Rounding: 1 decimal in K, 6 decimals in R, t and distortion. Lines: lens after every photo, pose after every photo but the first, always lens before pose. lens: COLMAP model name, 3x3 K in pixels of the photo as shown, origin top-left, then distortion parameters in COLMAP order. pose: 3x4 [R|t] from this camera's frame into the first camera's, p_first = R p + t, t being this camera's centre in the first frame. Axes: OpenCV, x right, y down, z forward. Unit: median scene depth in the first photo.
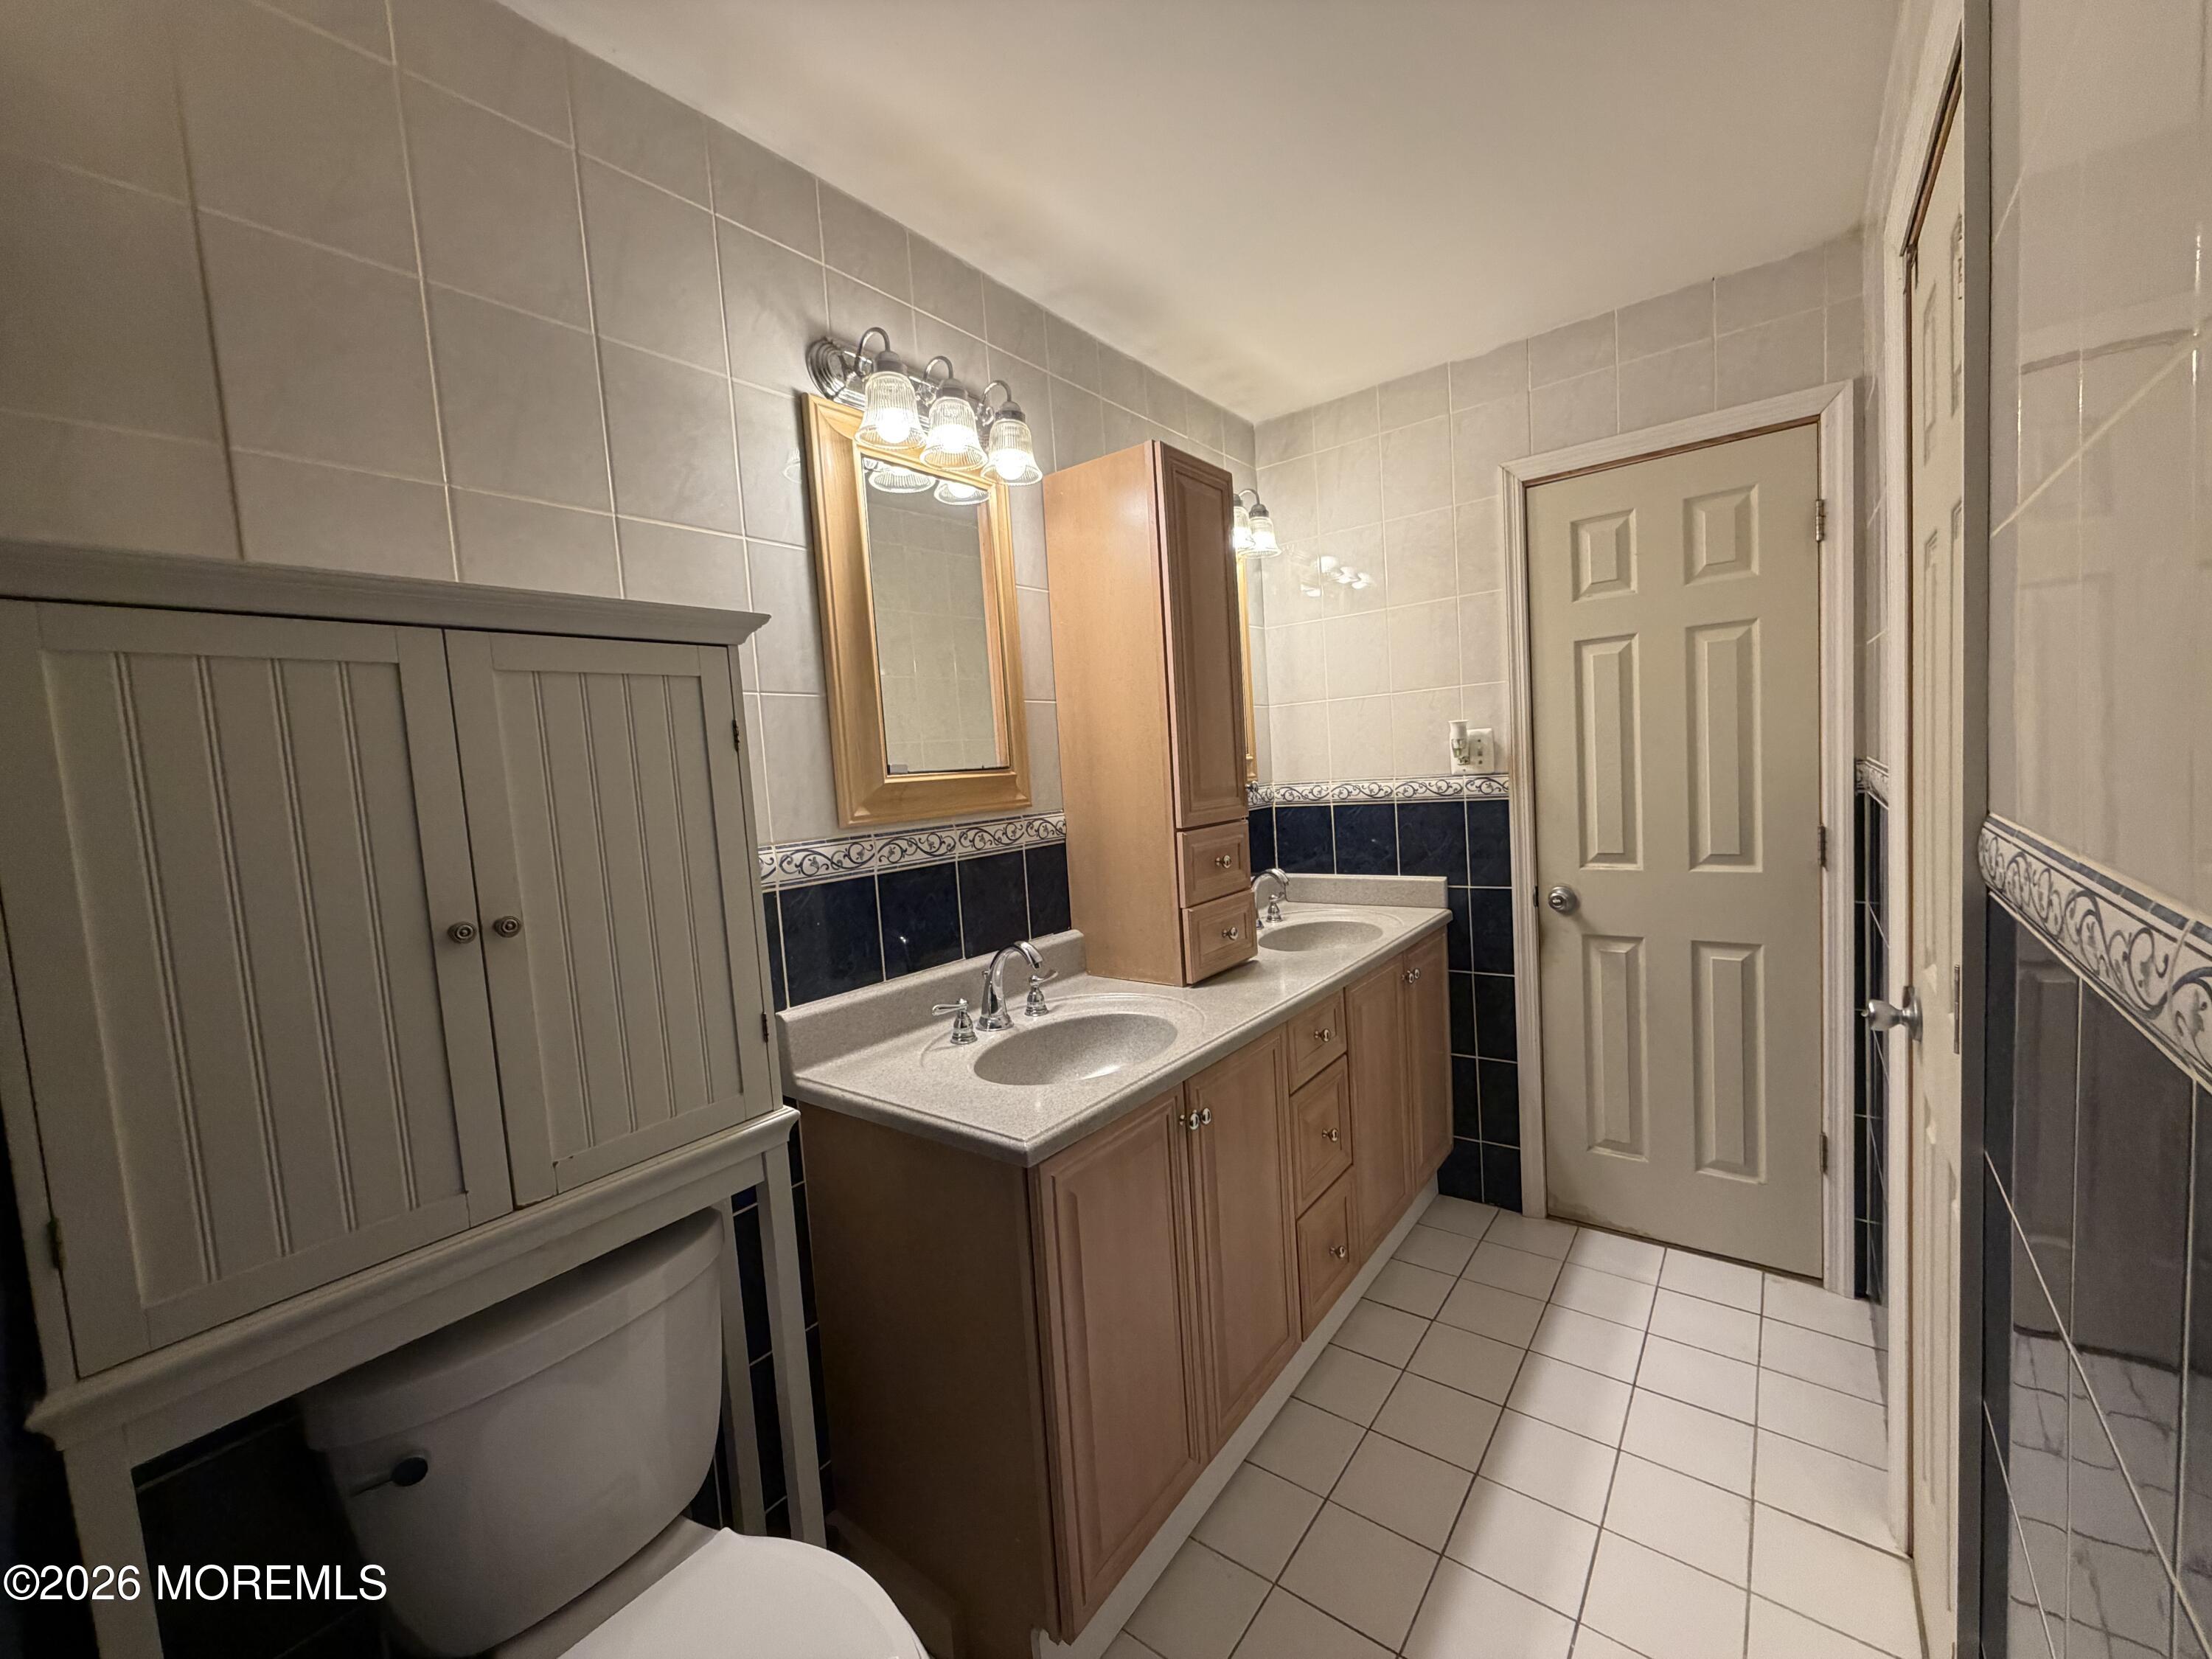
lens RADIAL K [[885.9, 0, 1094.0], [0, 885.9, 825.9], [0, 0, 1]] dist [-0.001409, 0.000240]
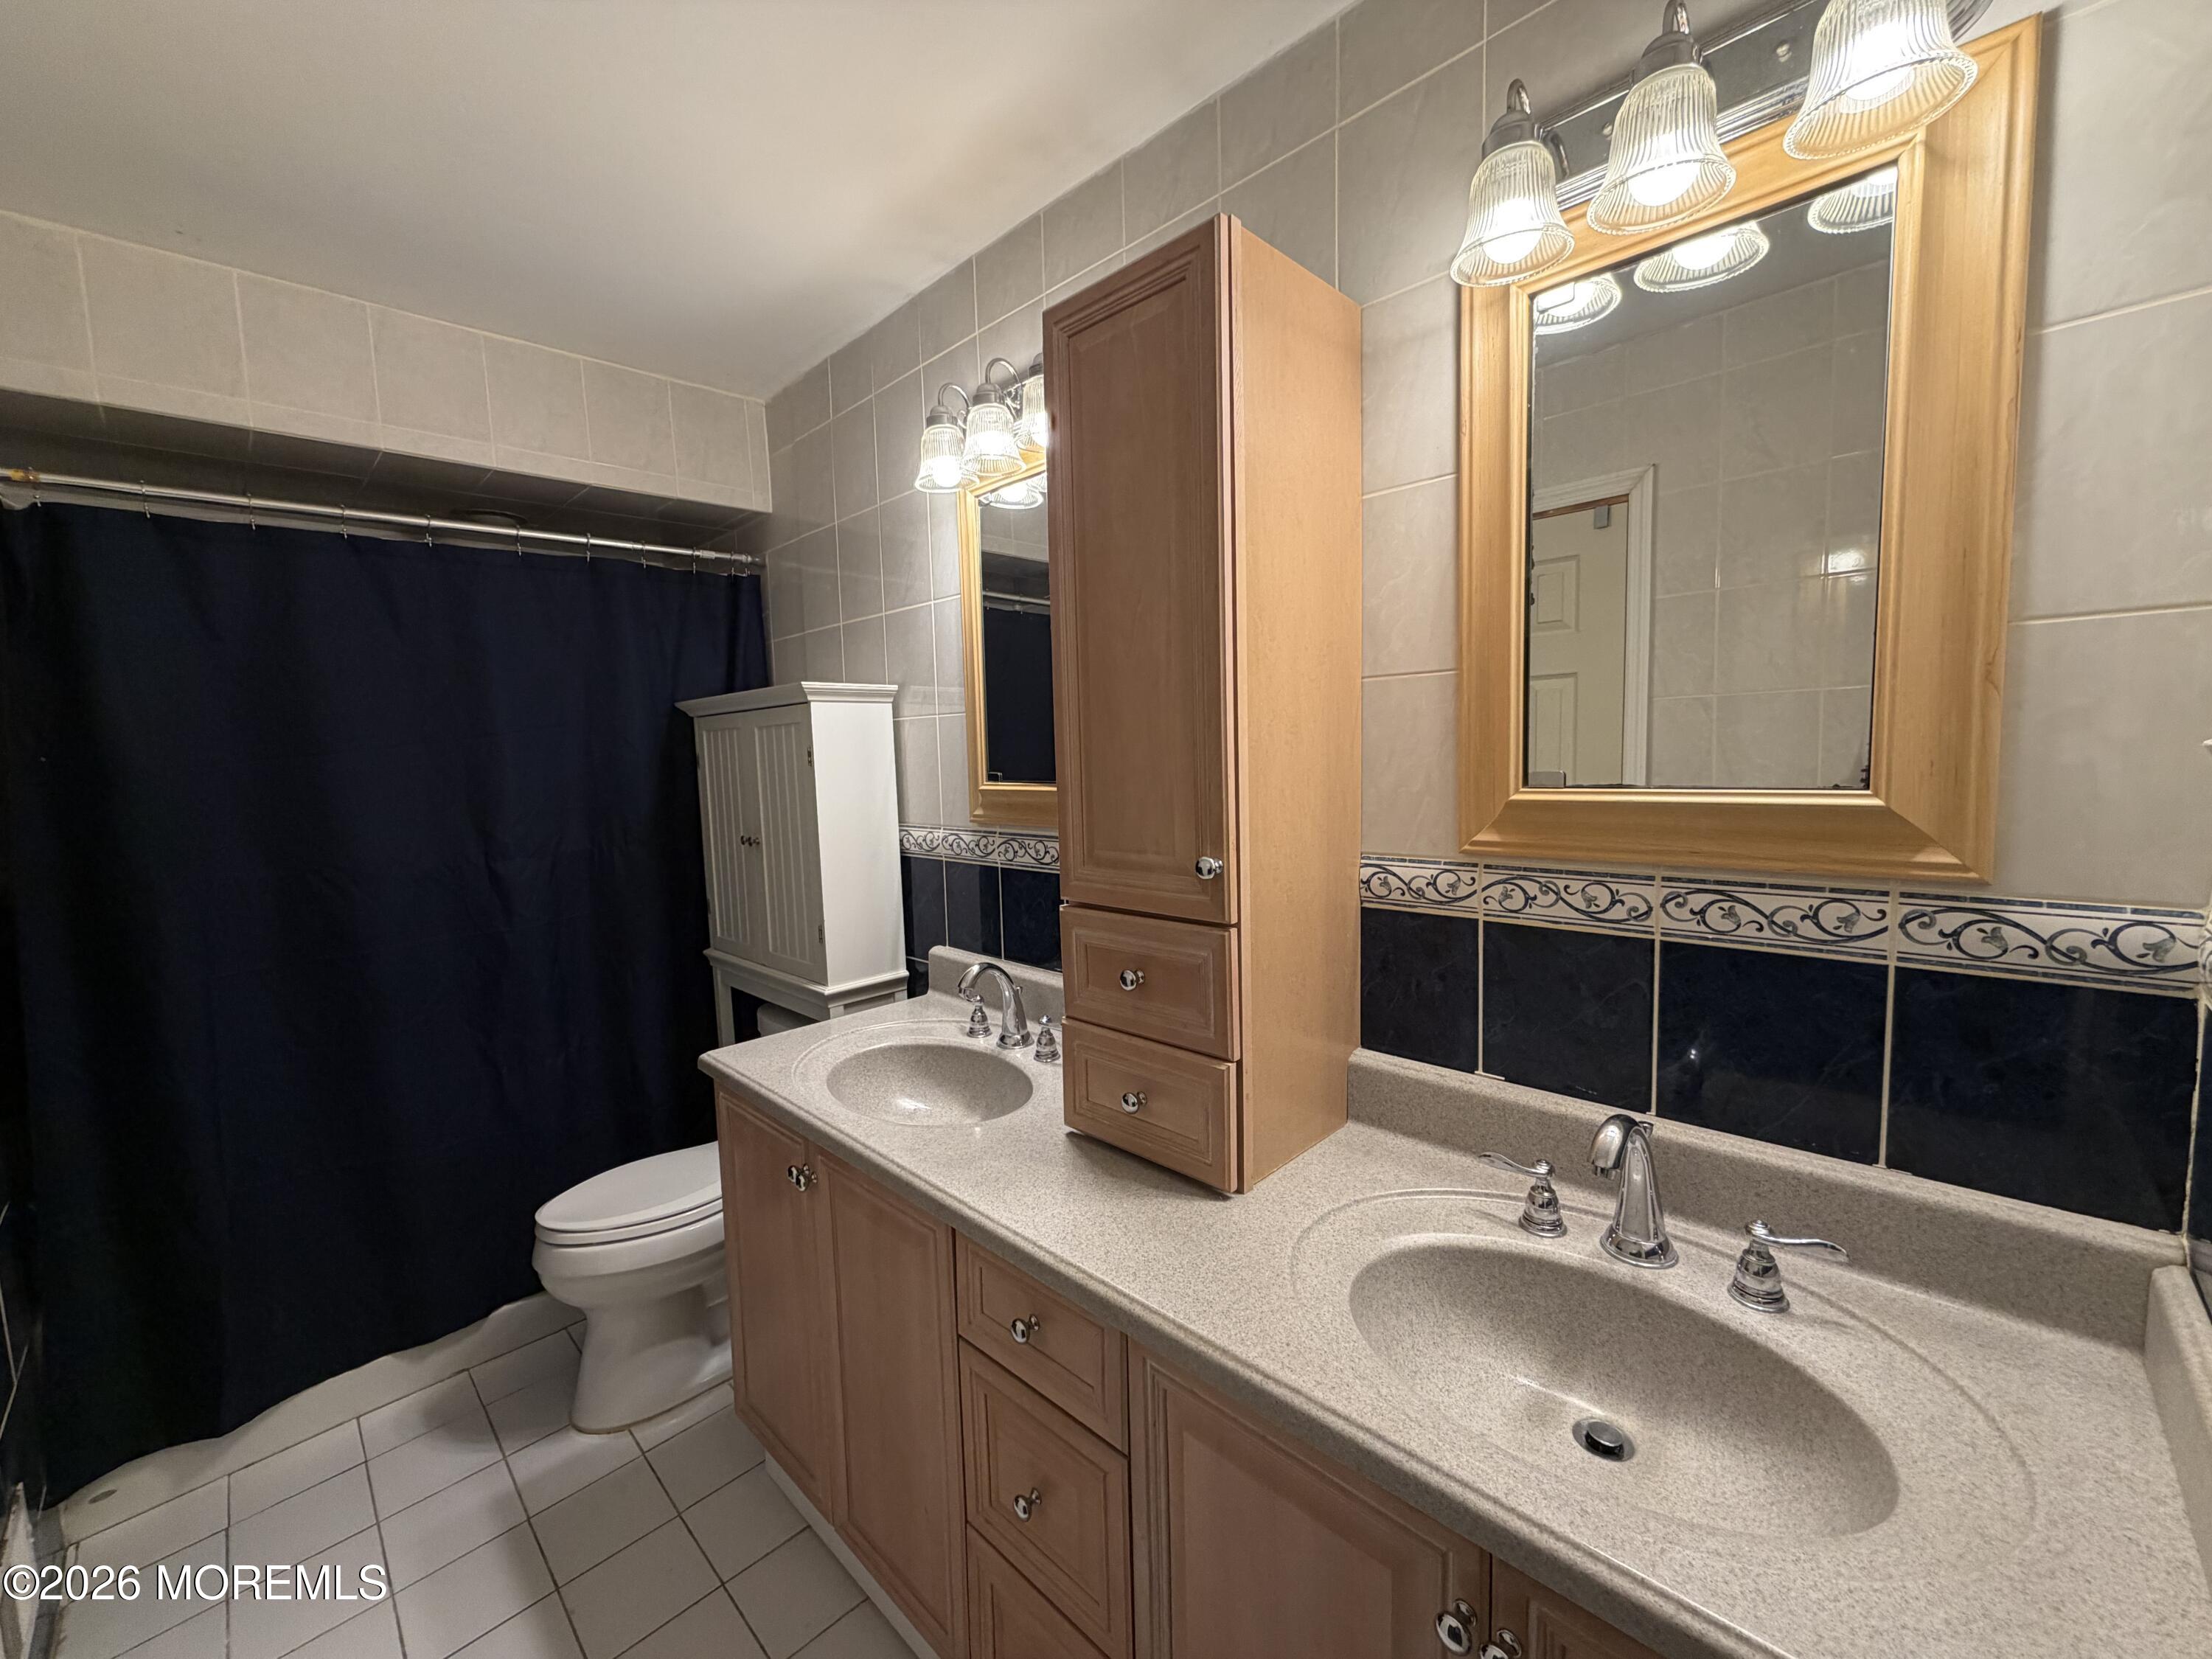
lens RADIAL K [[885.9, 0, 1090.4], [0, 885.9, 847.1], [0, 0, 1]] dist [-0.001409, 0.000240]
pose [[-0.122477, 0.119918, -0.985200, 0.489893], [-0.075586, 0.988663, 0.129736, -0.072807], [0.989589, 0.090358, -0.112025, 0.738747]]
